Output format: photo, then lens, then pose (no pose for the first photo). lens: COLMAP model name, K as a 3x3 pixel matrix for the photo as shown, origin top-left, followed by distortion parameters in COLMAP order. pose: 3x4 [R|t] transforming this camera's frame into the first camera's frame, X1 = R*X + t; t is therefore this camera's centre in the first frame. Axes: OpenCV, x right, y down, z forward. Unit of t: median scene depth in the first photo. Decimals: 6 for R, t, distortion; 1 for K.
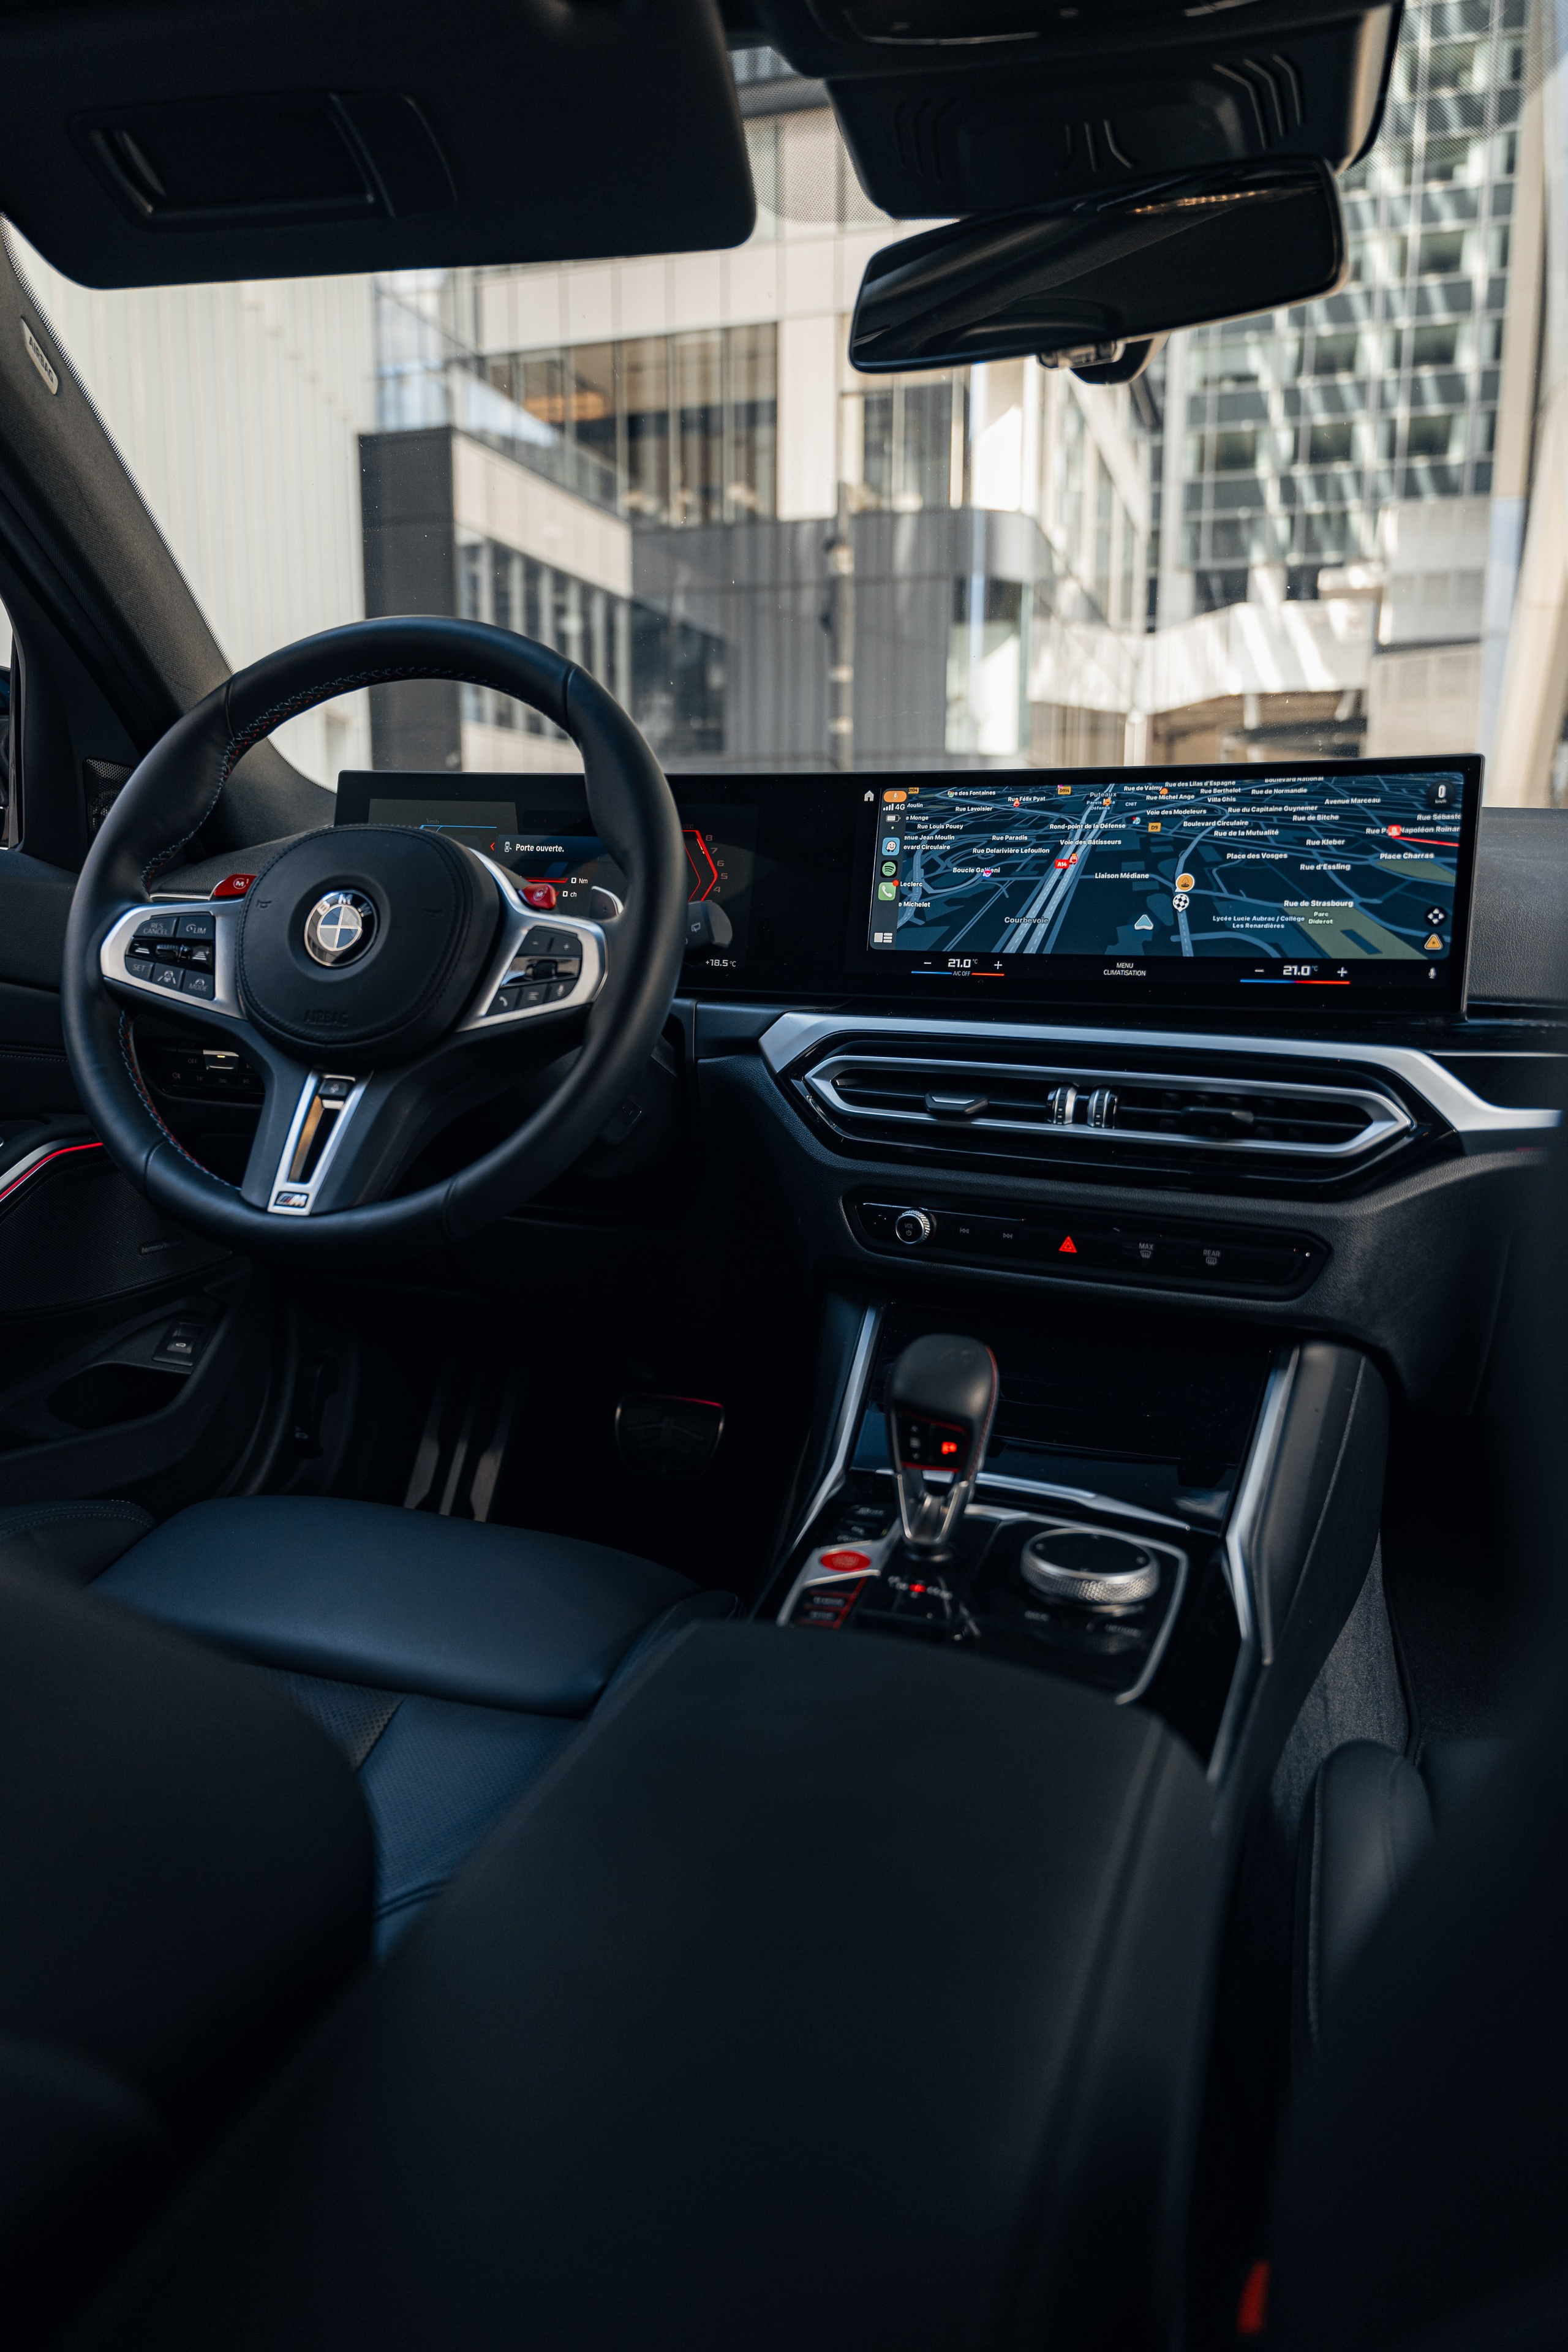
lens RADIAL K [[1600.4, 0, 779.1], [0, 1600.4, 1178.0], [0, 0, 1]] dist [0.003647, 0.001224]
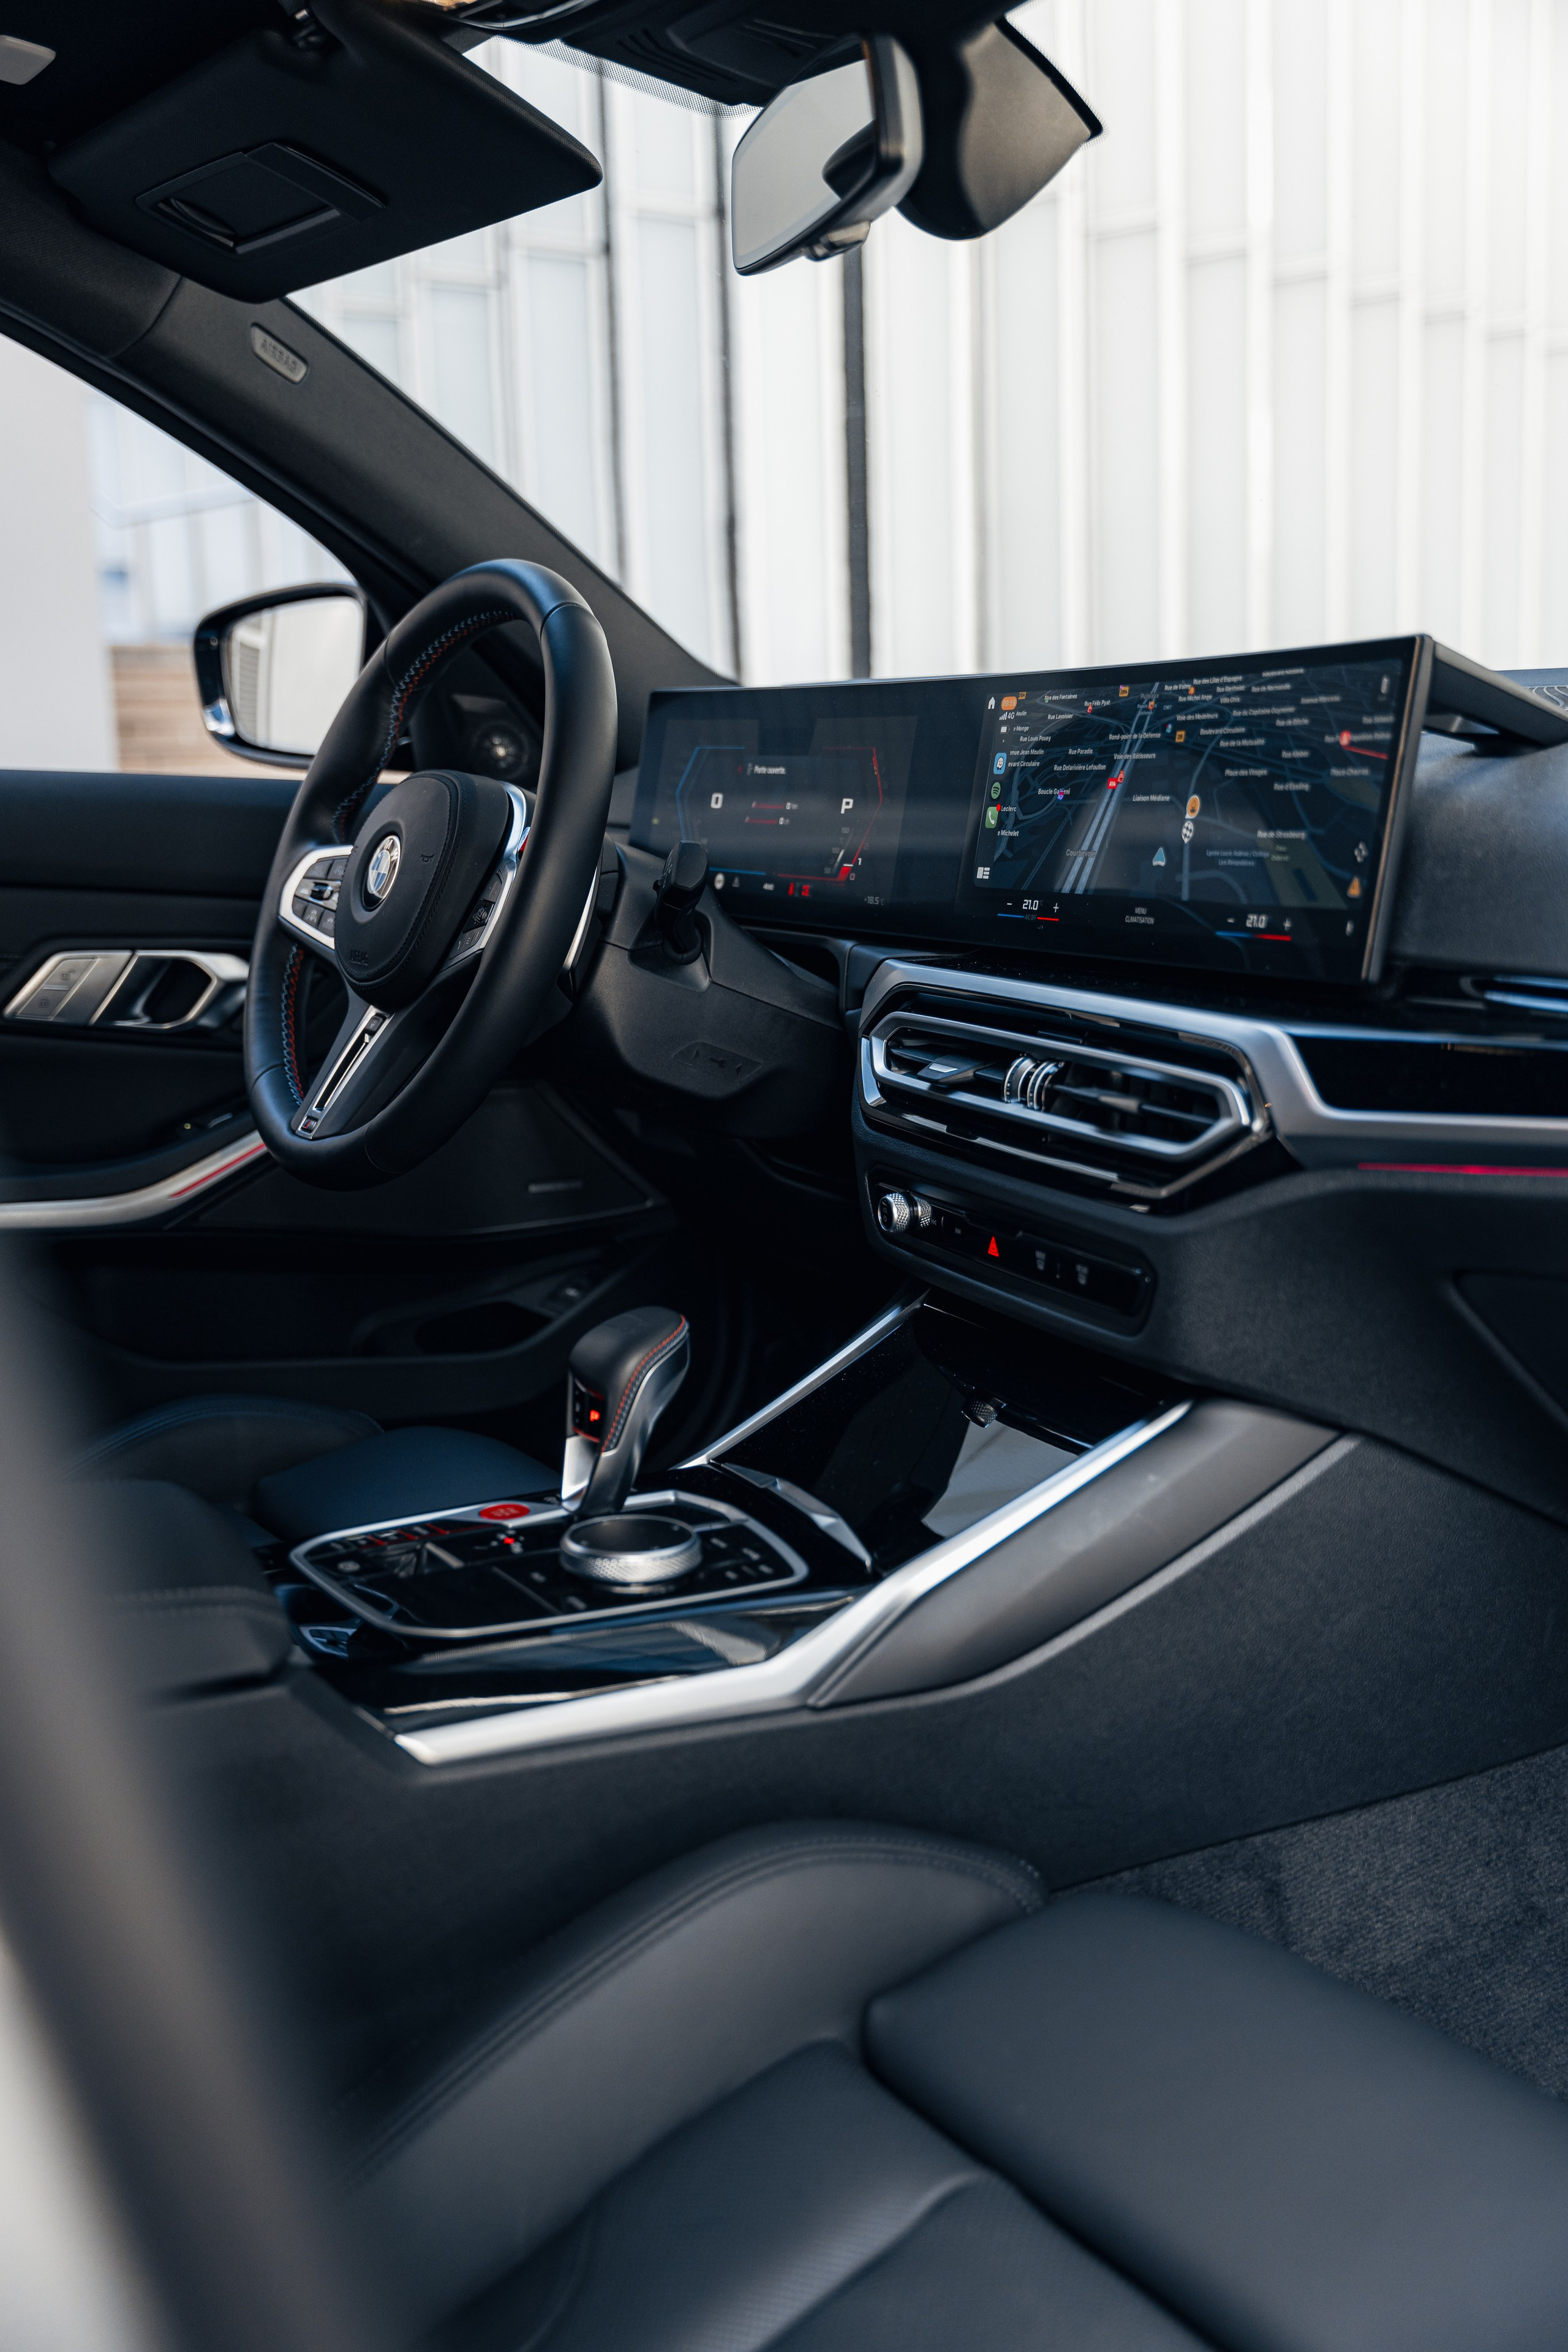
lens RADIAL K [[2454.4, 0, 783.7], [0, 2454.4, 1172.8], [0, 0, 1]] dist [-0.010937, 0.000000]
pose [[0.754370, 0.078488, -0.651740, 0.882703], [-0.080277, 0.996405, 0.027077, -0.021260], [0.651522, 0.031893, 0.757959, -0.037808]]
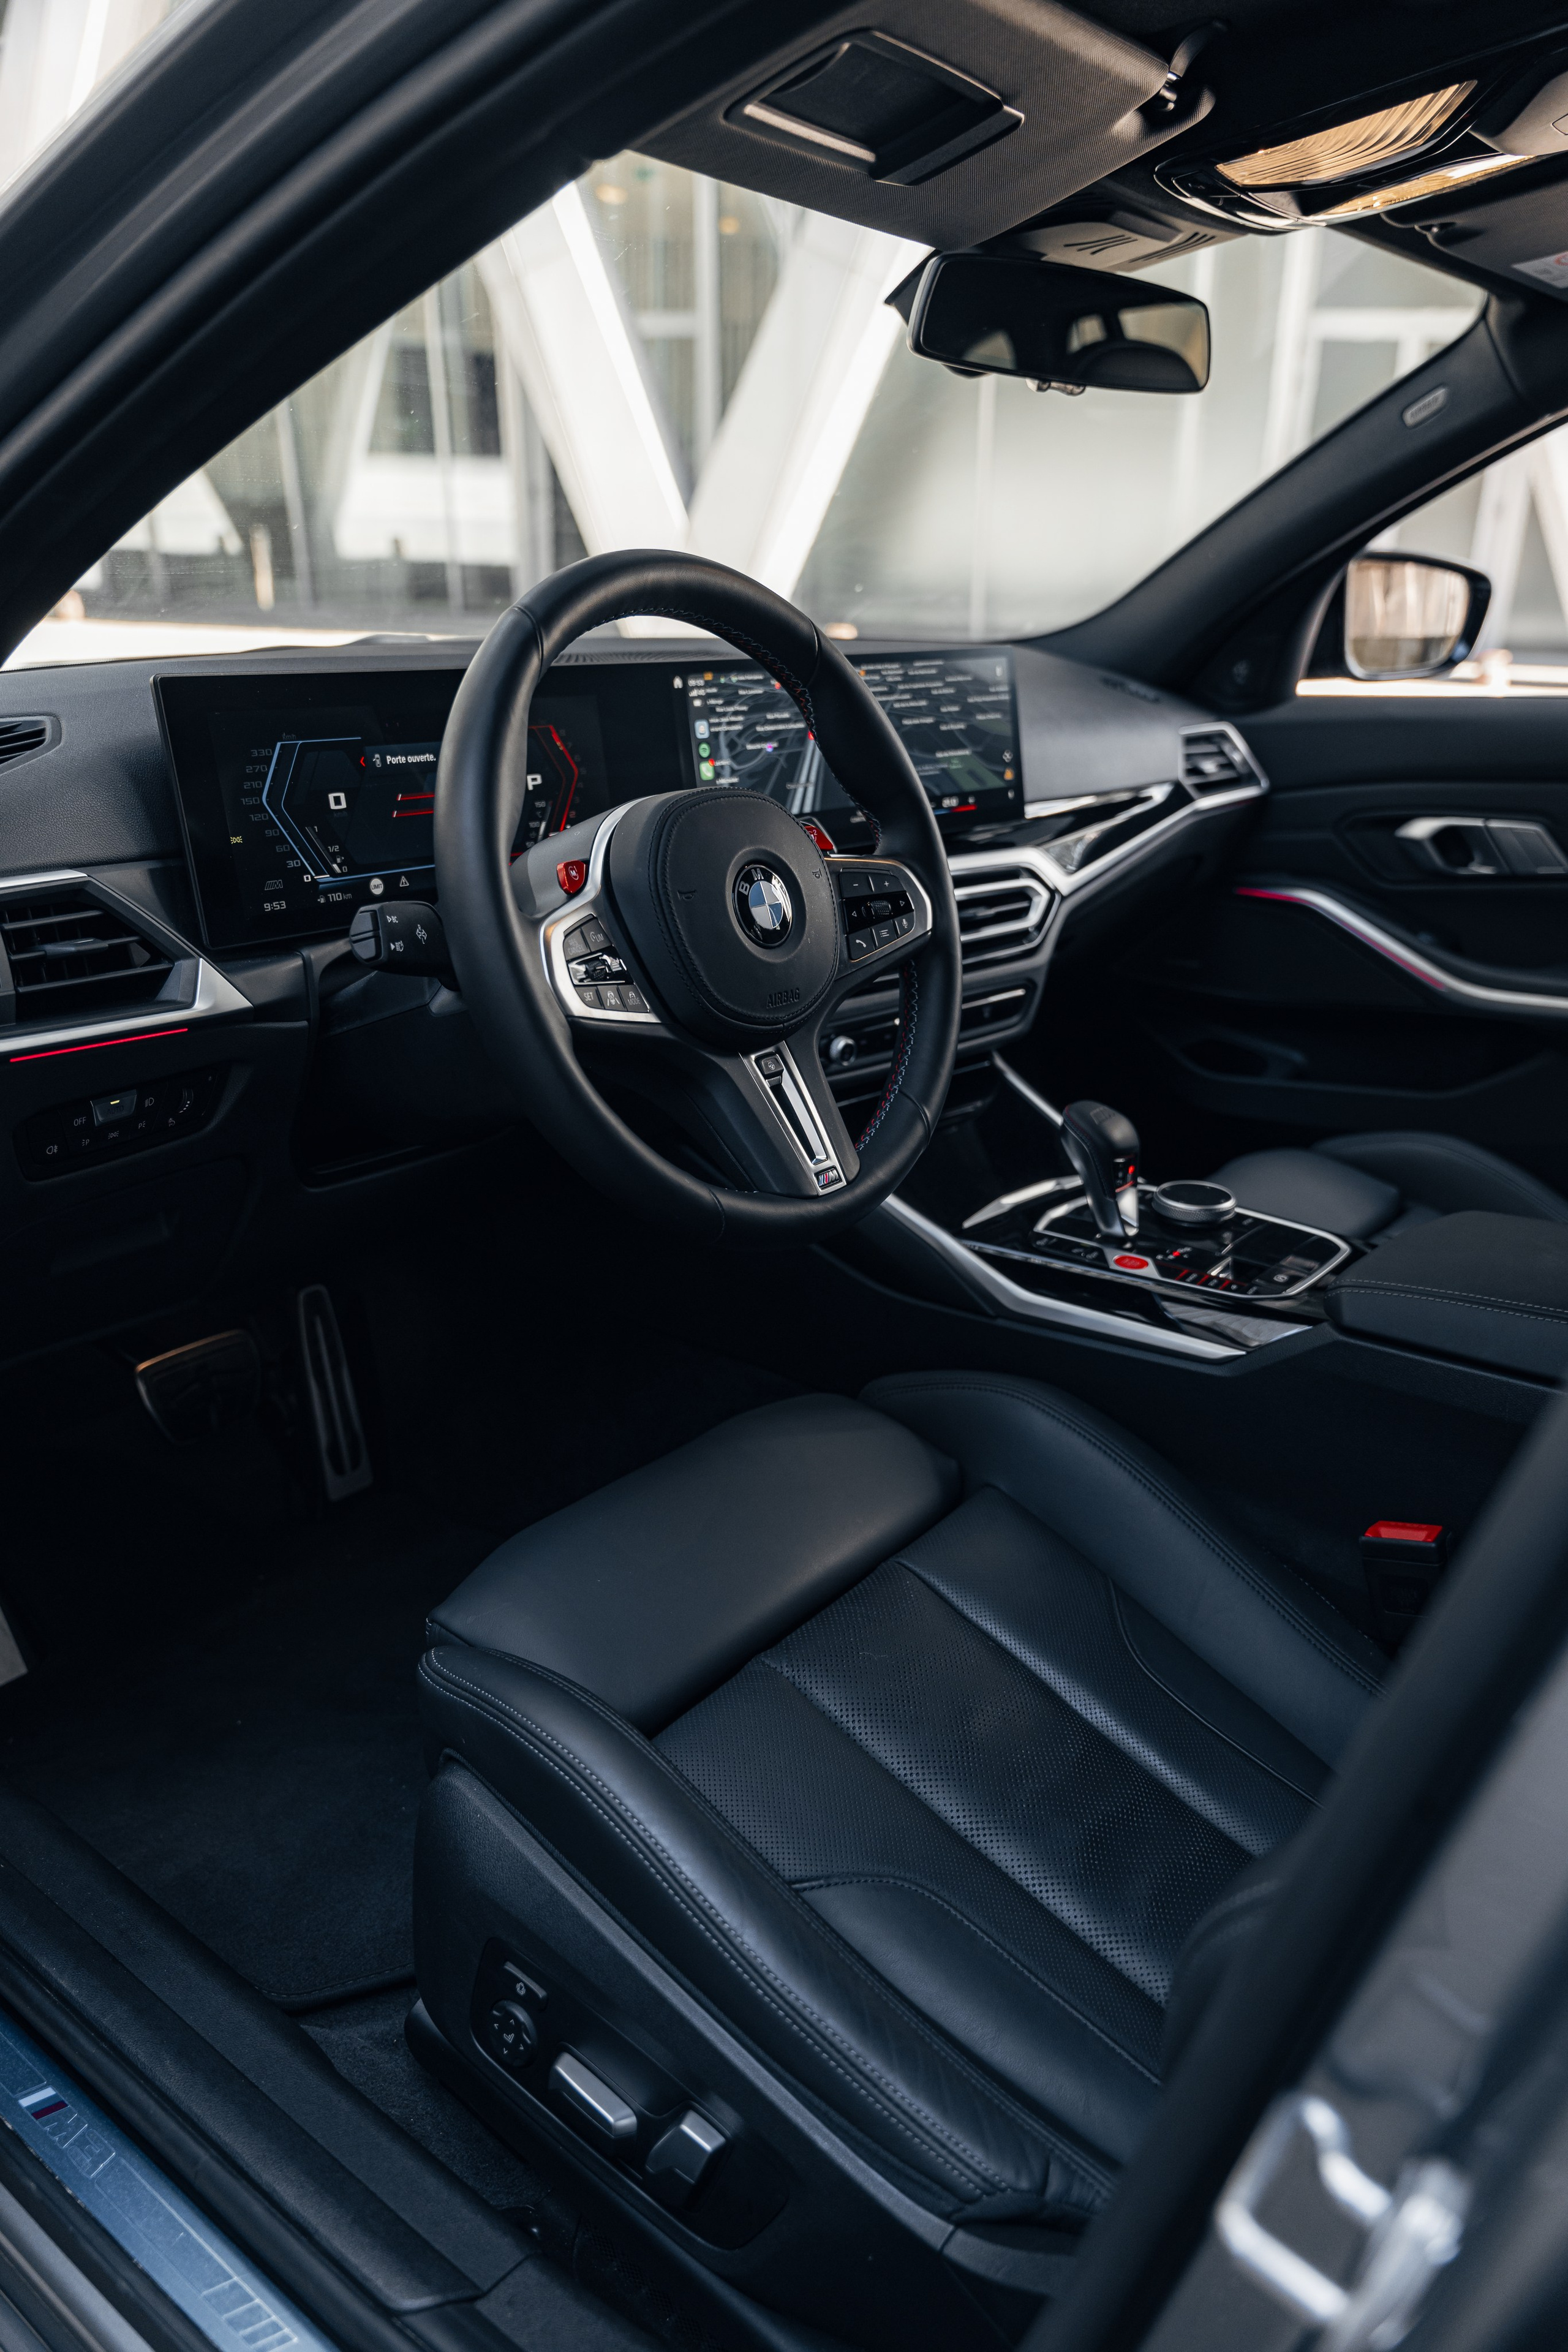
lens RADIAL K [[1676.5, 0, 779.9], [0, 1676.5, 1173.0], [0, 0, 1]] dist [0.014475, 0.001559]
pose [[0.372414, -0.332713, 0.866378, -1.077175], [0.141835, 0.942967, 0.301157, -0.274661], [-0.917165, 0.010727, 0.398364, 0.519275]]
